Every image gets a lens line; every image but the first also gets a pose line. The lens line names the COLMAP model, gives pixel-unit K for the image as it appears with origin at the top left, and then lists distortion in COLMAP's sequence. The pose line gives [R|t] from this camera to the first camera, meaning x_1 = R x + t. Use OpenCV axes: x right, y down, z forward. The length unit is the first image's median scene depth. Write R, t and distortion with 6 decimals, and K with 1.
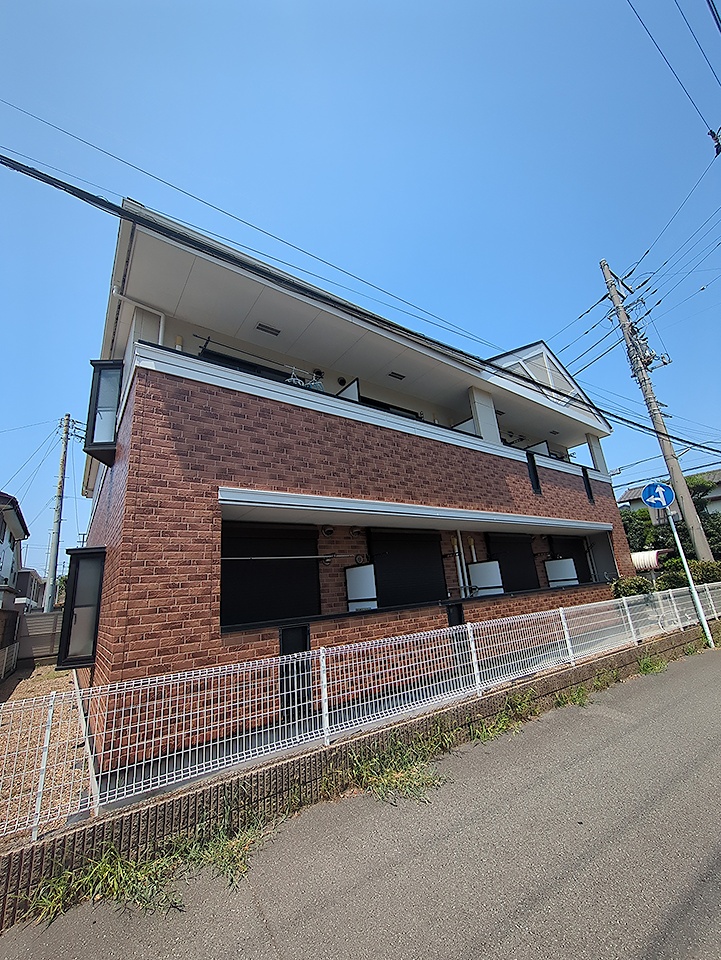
lens RADIAL K [[383.2, 0, 360.5], [0, 383.2, 480.0], [0, 0, 1]] dist [-0.000099, 0.000045]
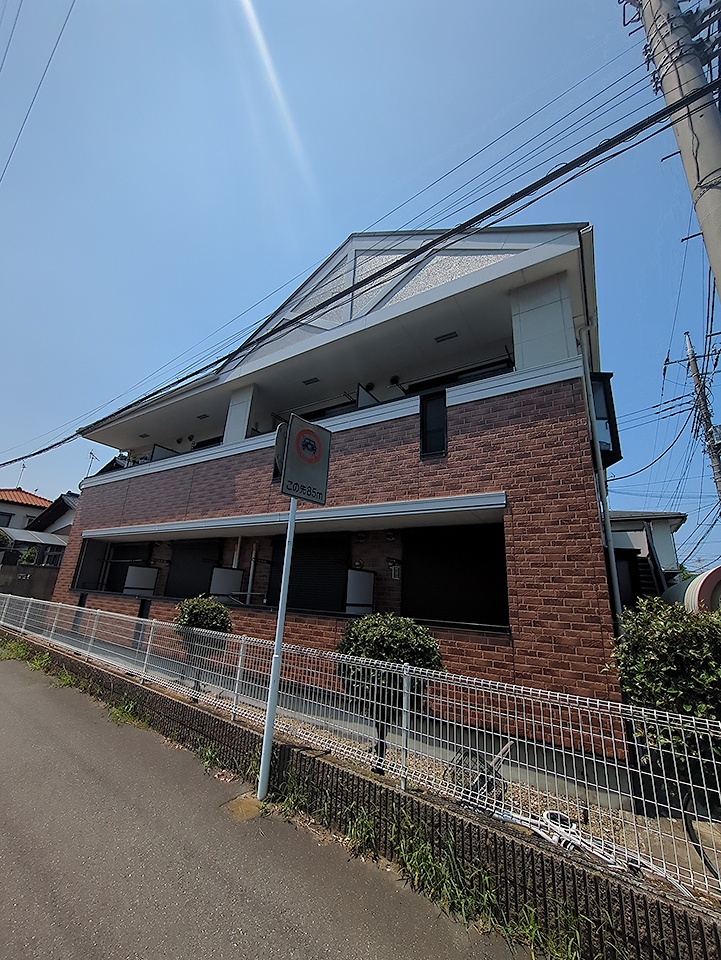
lens RADIAL K [[367.3, 0, 360.1], [0, 367.3, 500.4], [0, 0, 1]] dist [0.000114, 0.000010]
pose [[0.371242, -0.145360, -0.917088, 0.801986], [0.177566, 0.980557, -0.083540, 0.108763], [0.911400, -0.131830, 0.389835, 0.584205]]
